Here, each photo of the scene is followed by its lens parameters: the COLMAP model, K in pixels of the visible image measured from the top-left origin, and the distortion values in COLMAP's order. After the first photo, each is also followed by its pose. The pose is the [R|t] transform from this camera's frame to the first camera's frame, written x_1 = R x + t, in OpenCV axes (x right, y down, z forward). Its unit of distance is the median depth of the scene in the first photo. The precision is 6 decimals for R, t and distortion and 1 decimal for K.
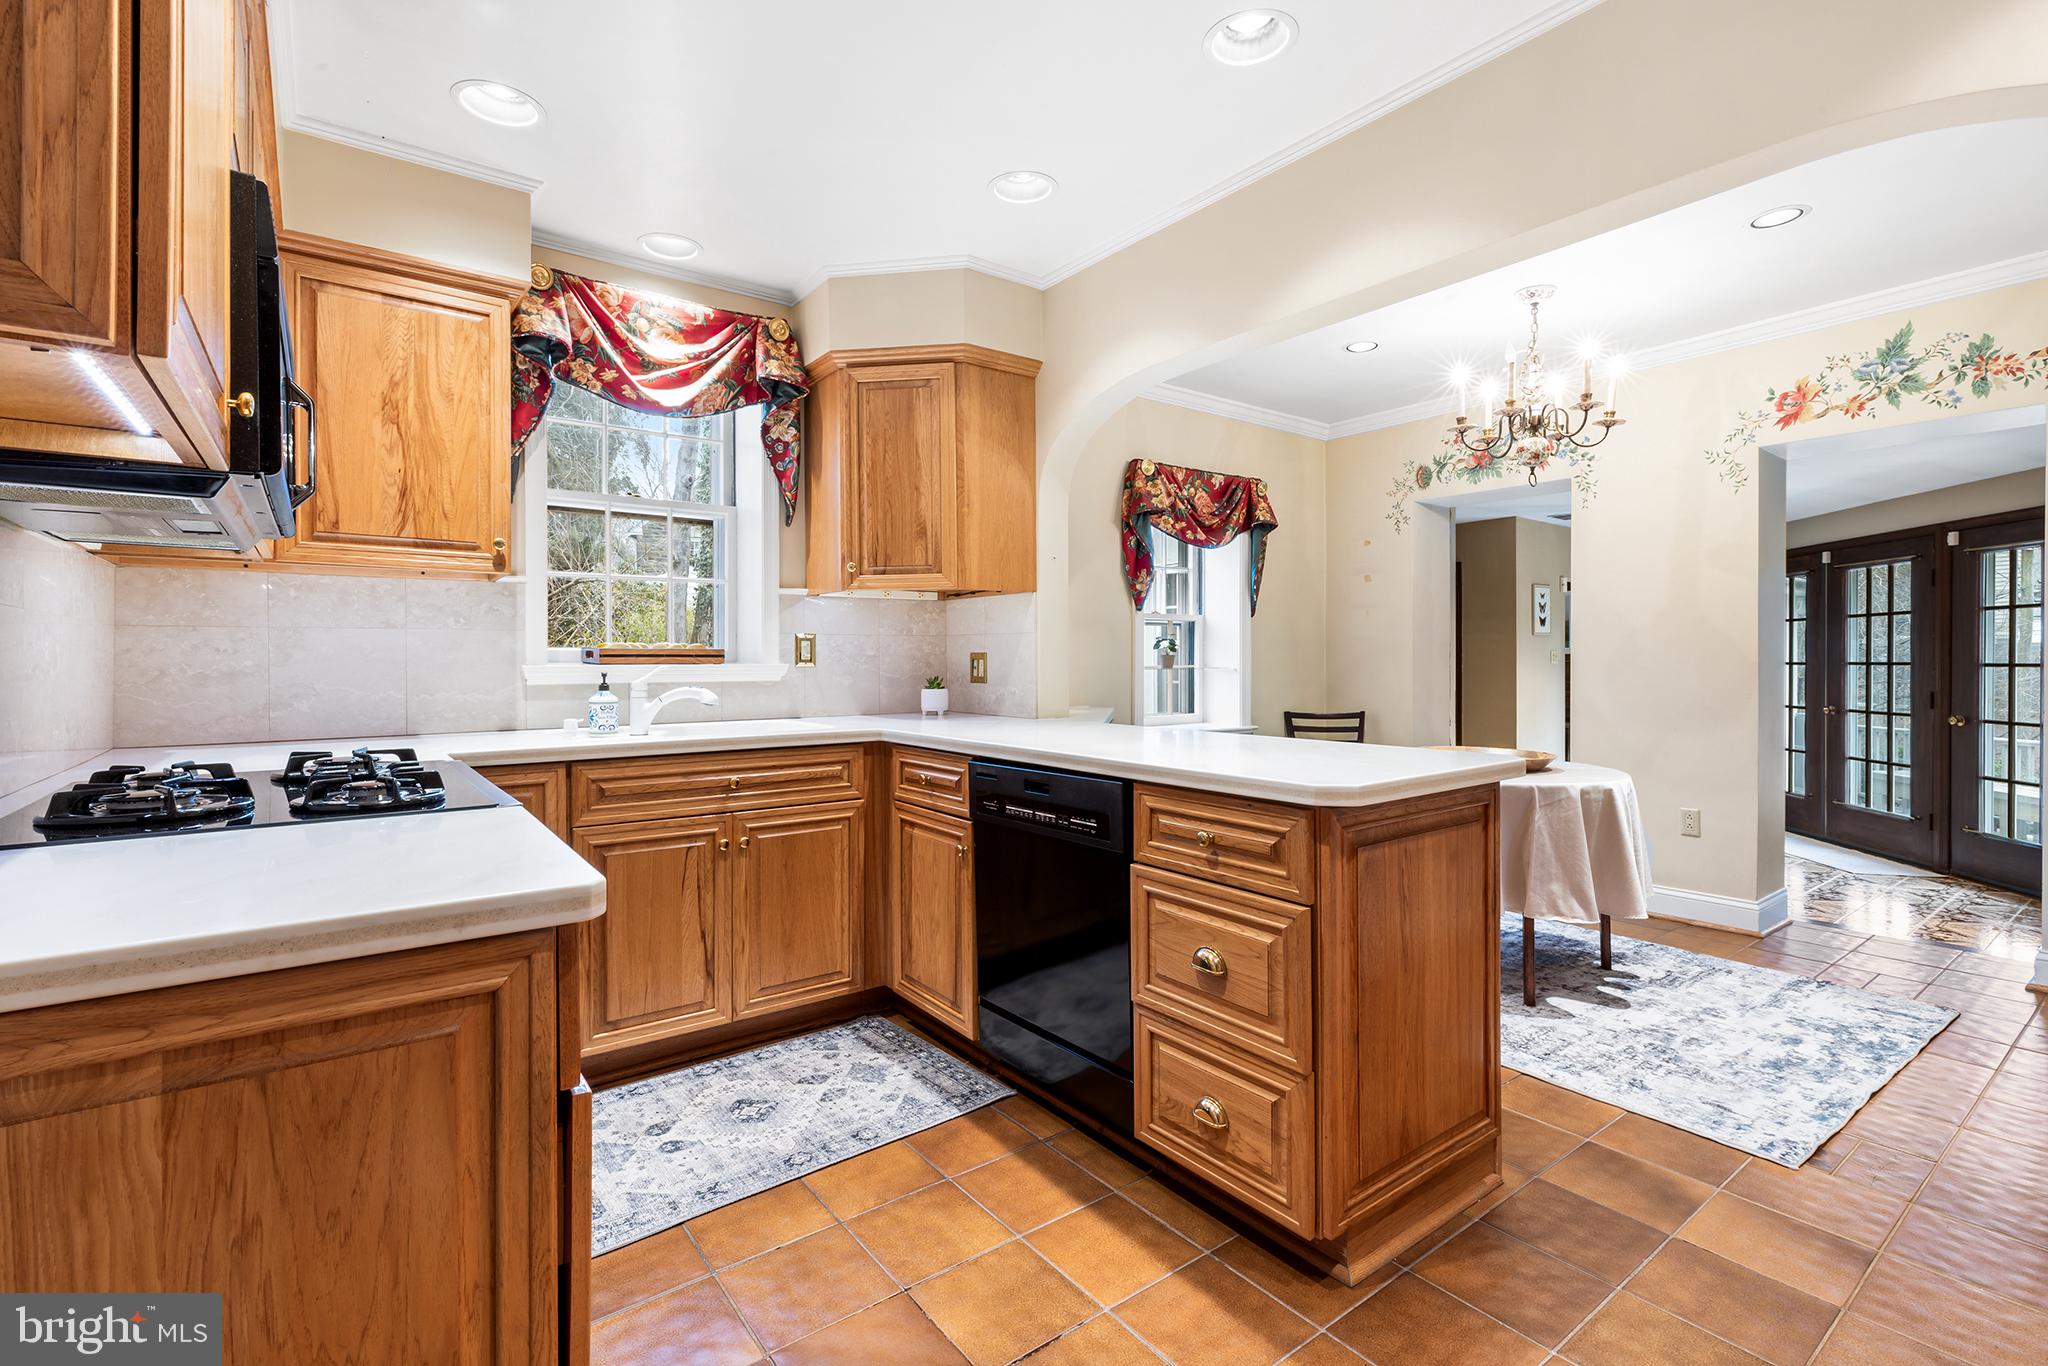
lens RADIAL K [[931.5, 0, 1025.1], [0, 931.5, 664.2], [0, 0, 1]] dist [-0.001137, -0.000067]
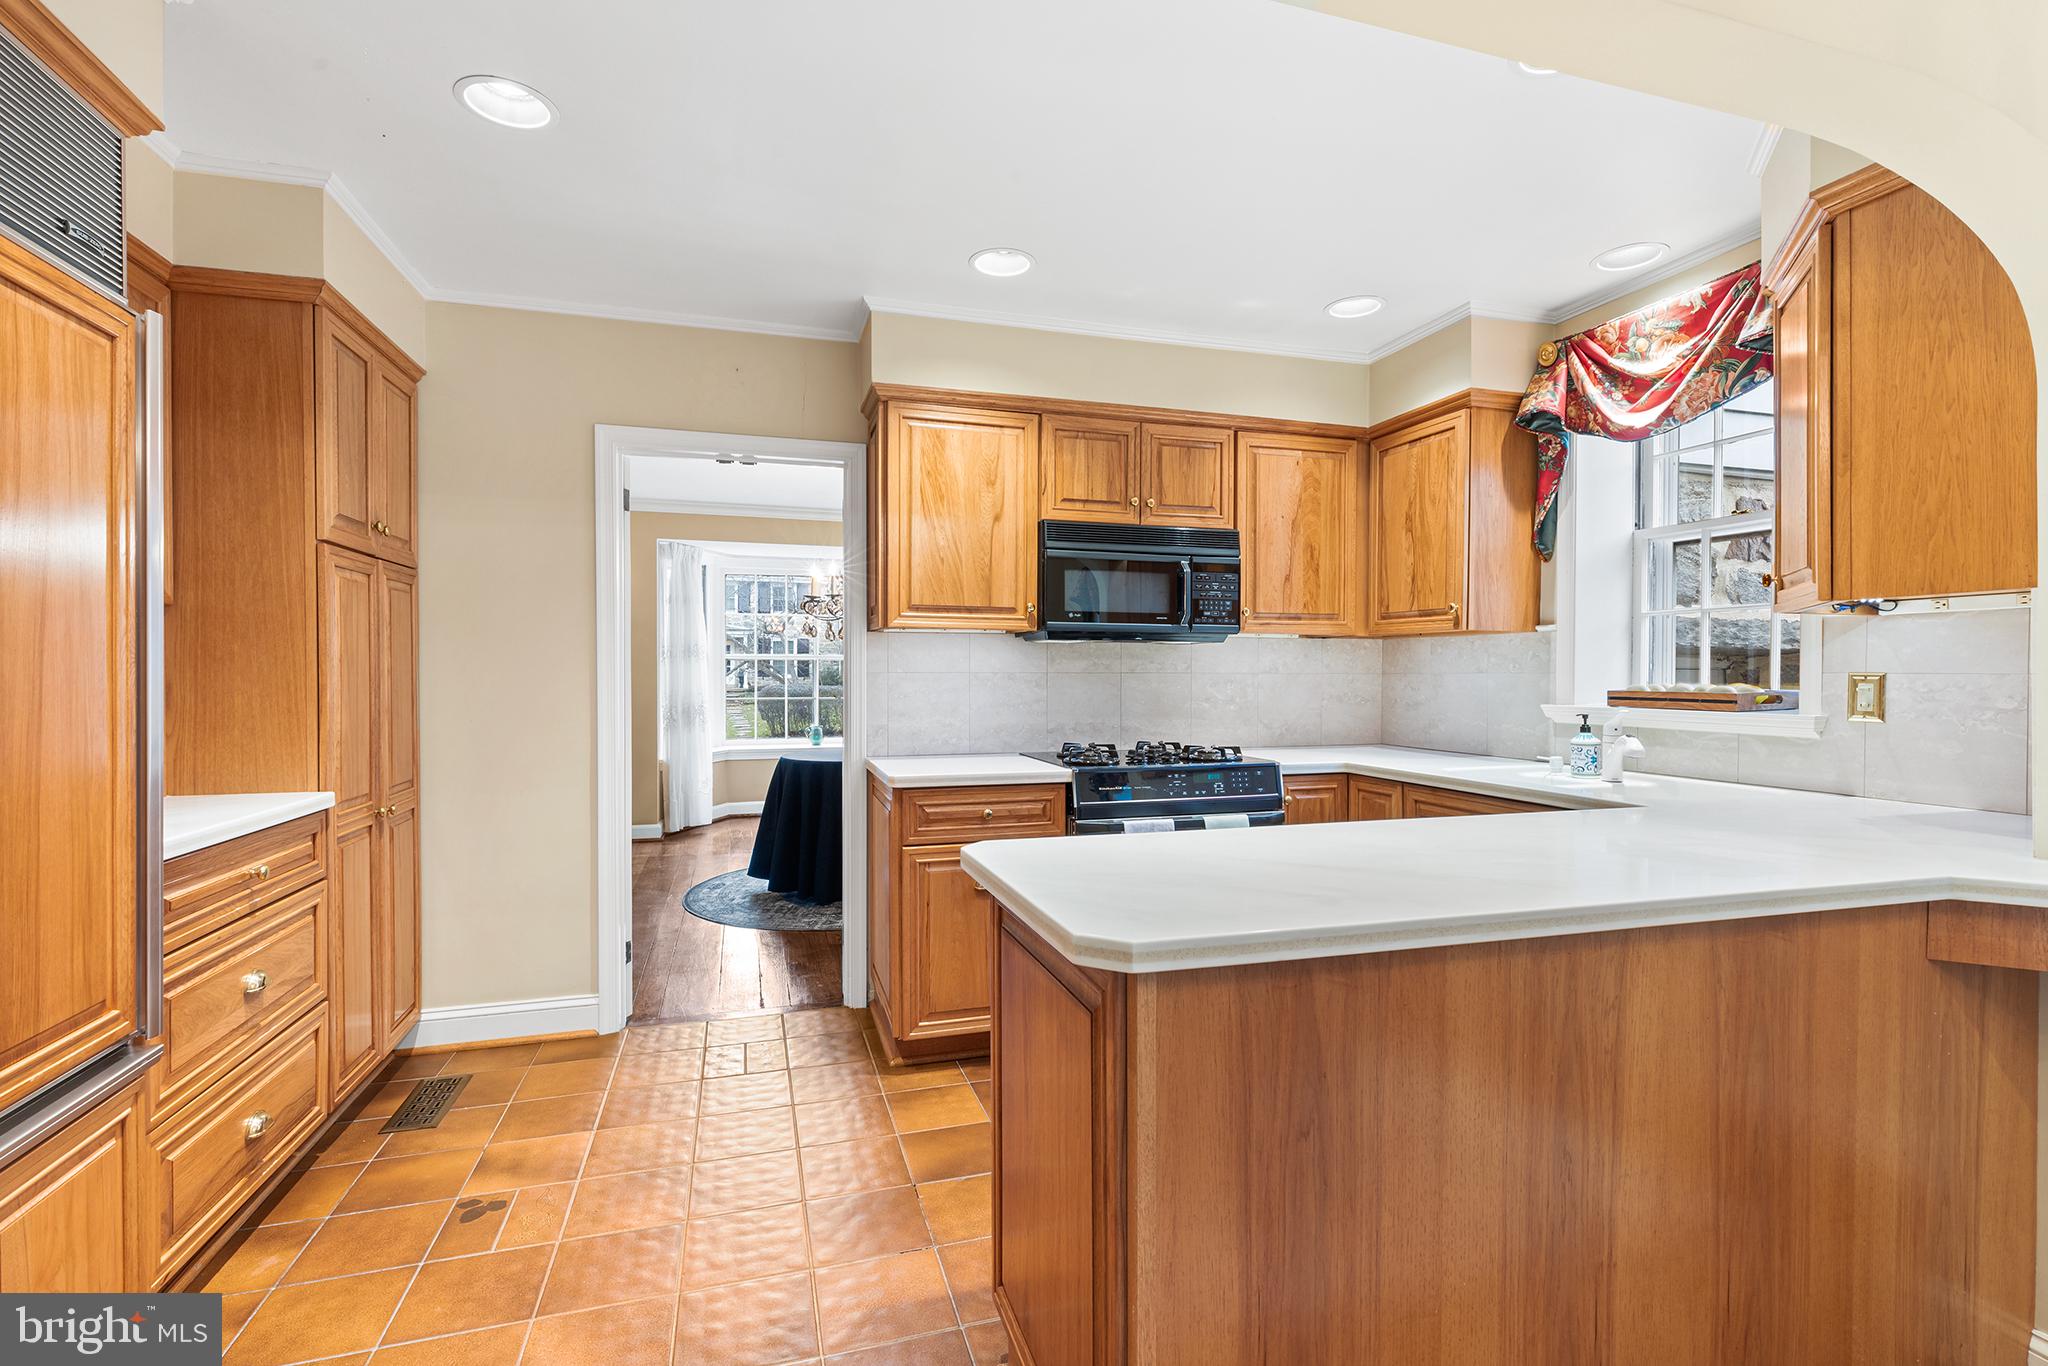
lens RADIAL K [[939.0, 0, 1036.3], [0, 939.0, 676.8], [0, 0, 1]] dist [0.002328, -0.000043]
pose [[-0.334535, 0.007287, -0.942355, 0.639121], [-0.004727, 0.999945, 0.009410, -0.034975], [0.942371, 0.007602, -0.334482, 0.696775]]
